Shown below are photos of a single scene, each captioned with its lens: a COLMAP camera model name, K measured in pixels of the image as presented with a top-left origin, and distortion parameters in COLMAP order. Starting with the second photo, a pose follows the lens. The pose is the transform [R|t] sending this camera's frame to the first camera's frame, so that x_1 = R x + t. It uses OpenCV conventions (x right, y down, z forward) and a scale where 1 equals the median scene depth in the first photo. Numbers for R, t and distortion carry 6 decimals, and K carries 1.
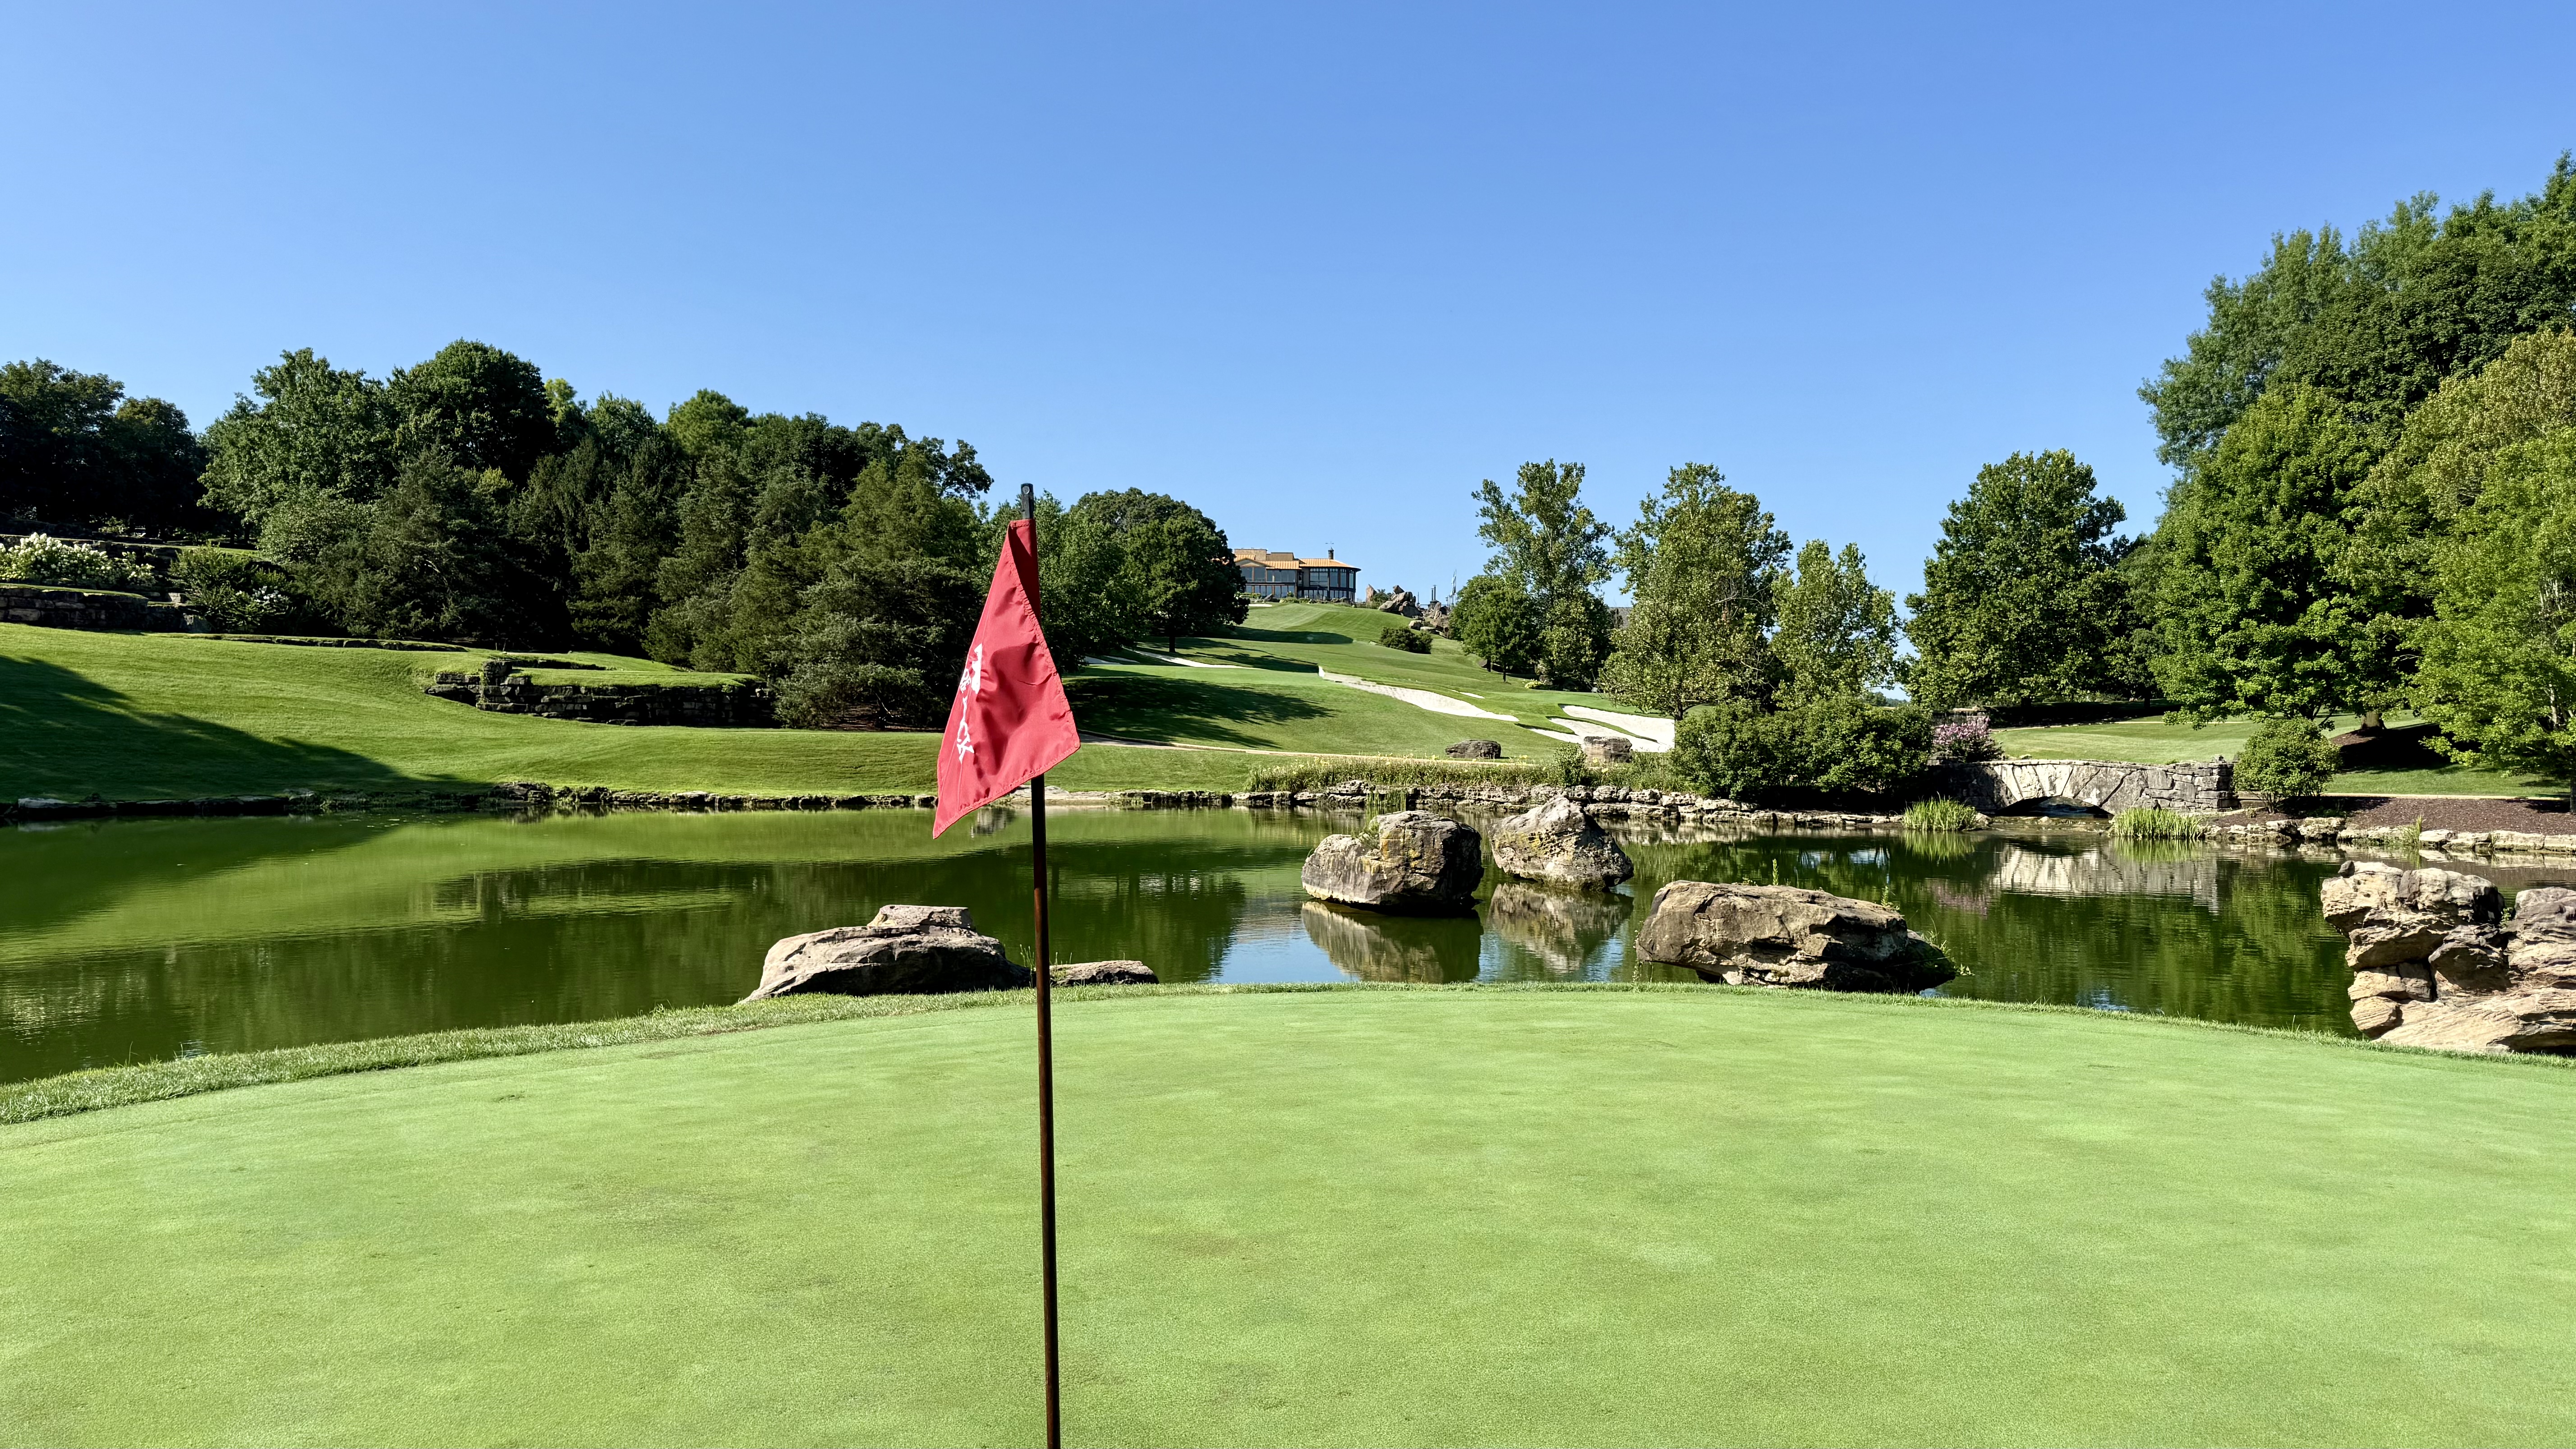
lens RADIAL K [[1829.3, 0, 1288.0], [0, 1829.3, 724.5], [0, 0, 1]] dist [-0.003934, -0.005344]
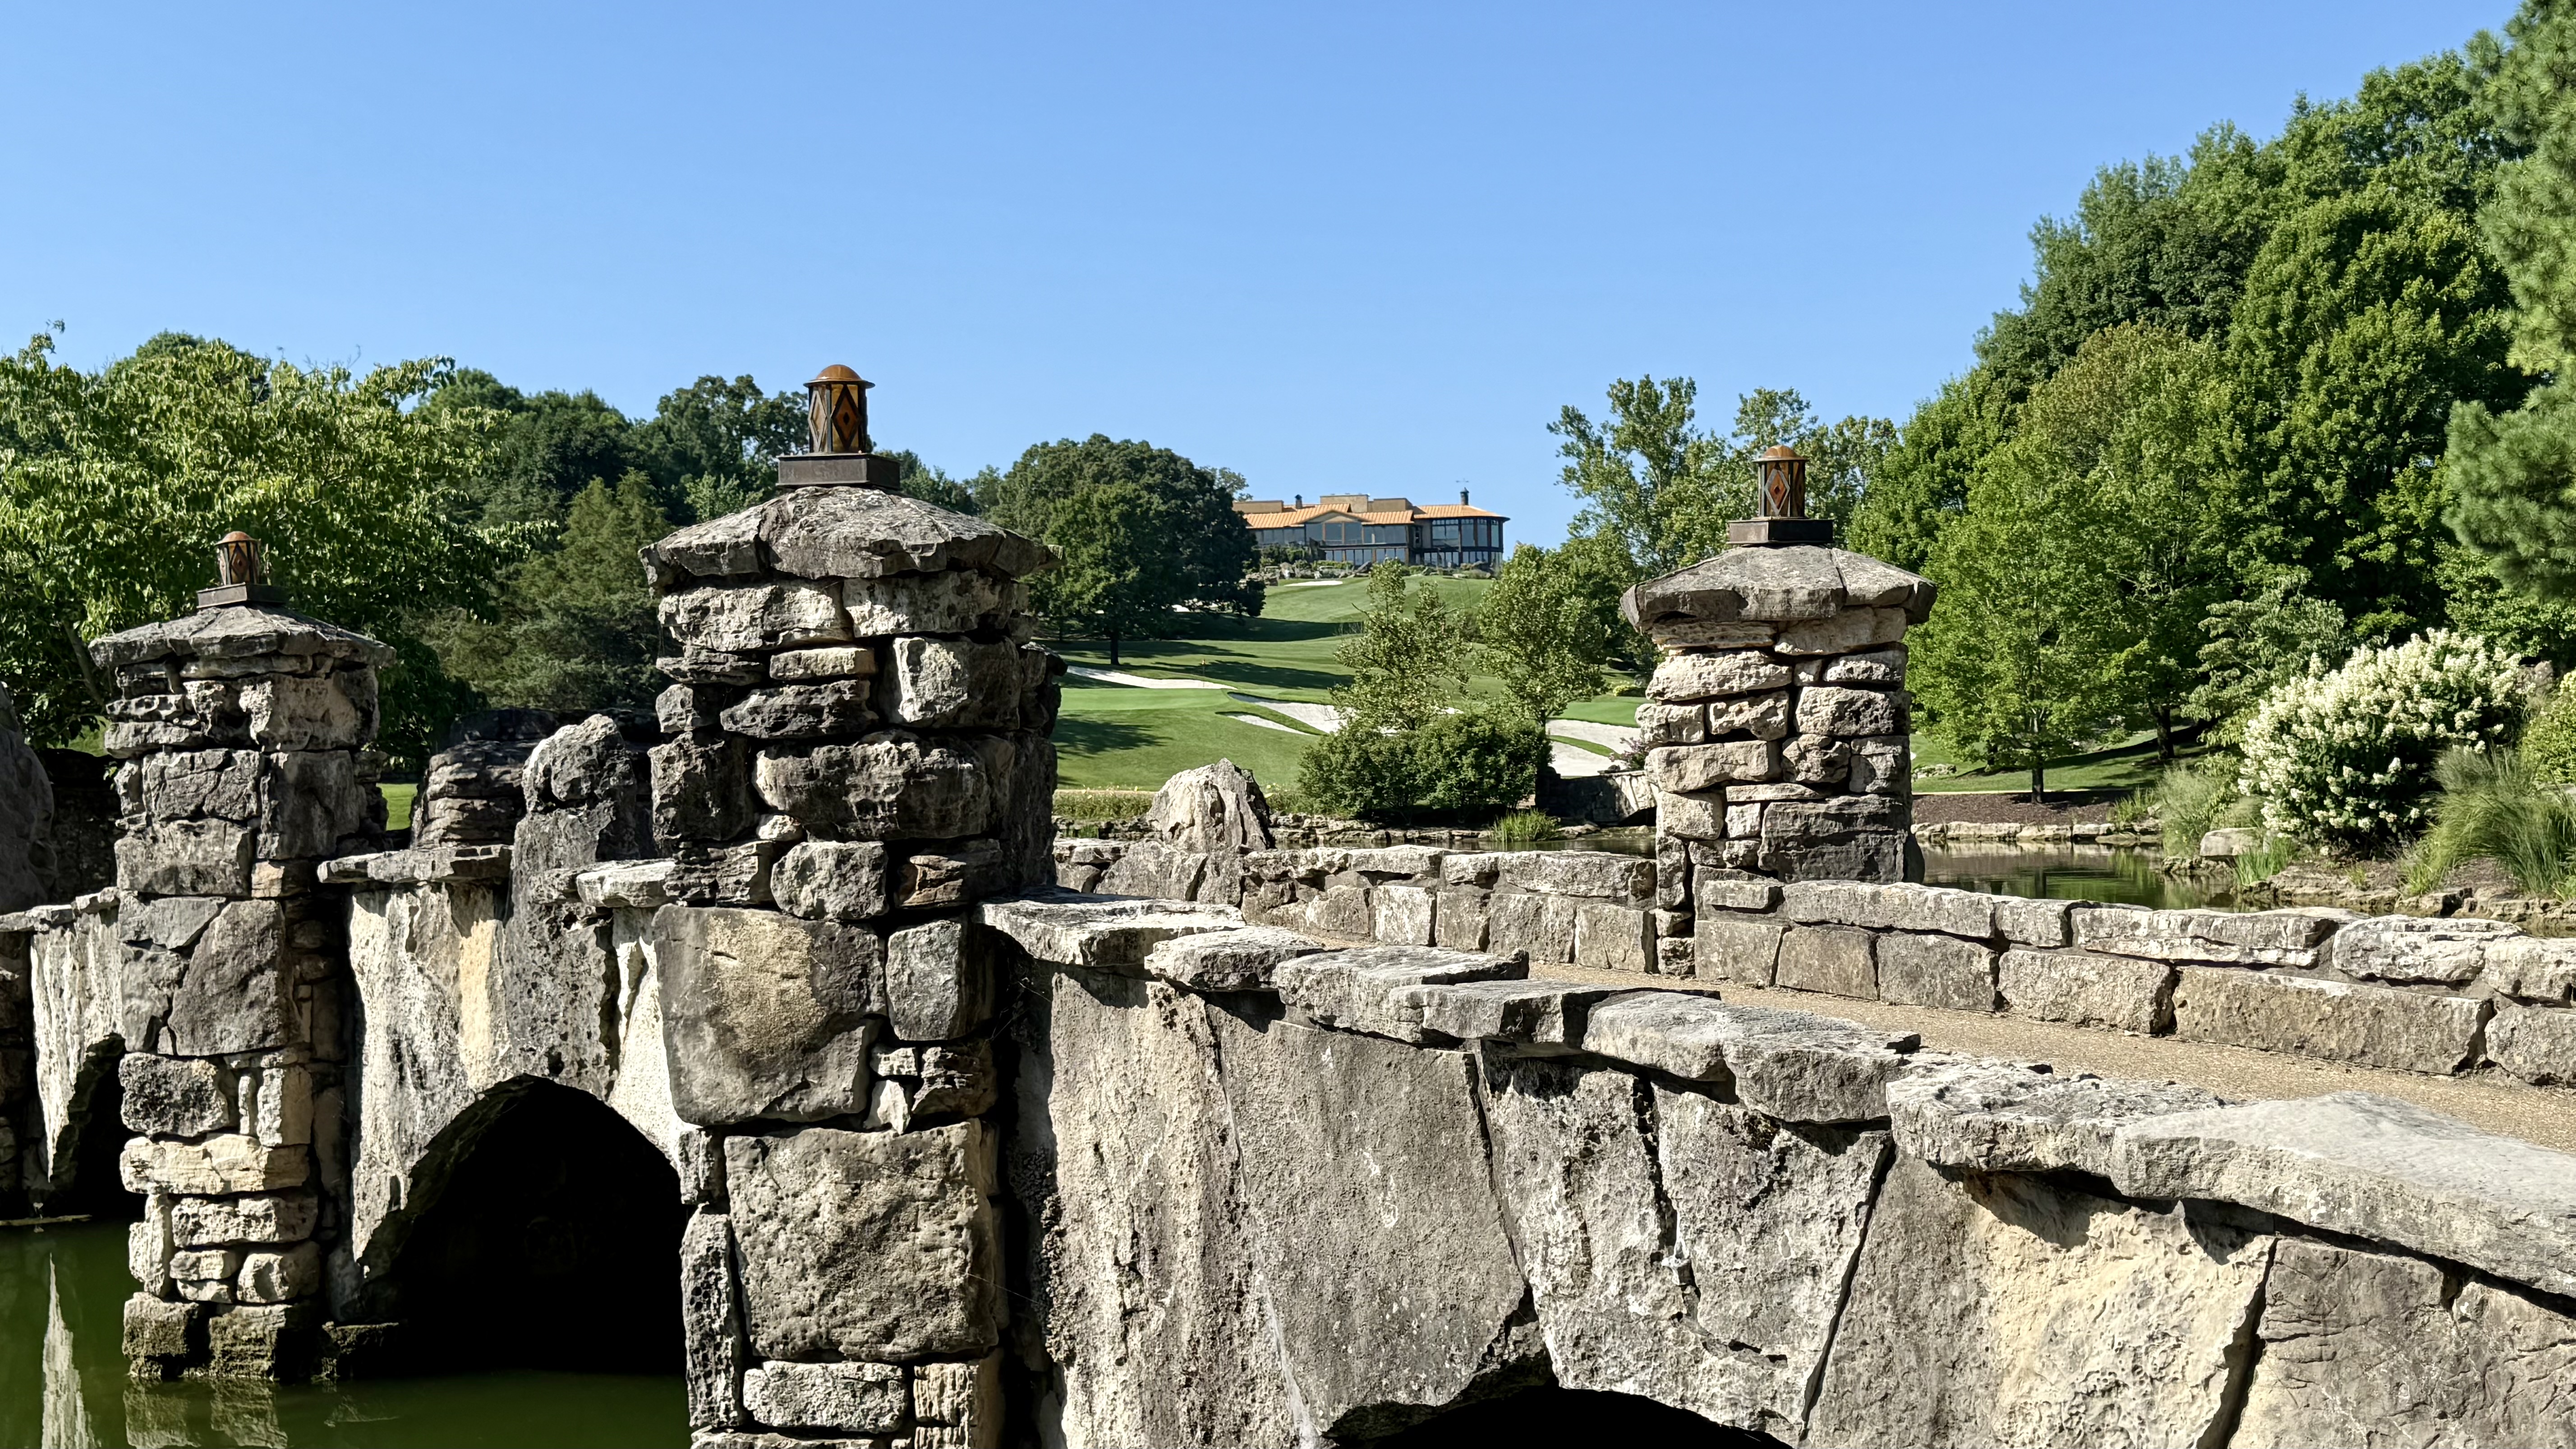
lens RADIAL K [[3031.7, 0, 1288.0], [0, 3031.7, 724.5], [0, 0, 1]] dist [0.000259, 0.013890]
pose [[0.994584, -0.035639, -0.097637, 0.113984], [0.034625, 0.999328, -0.012058, 0.002371], [0.098001, 0.008612, 0.995149, -0.202200]]
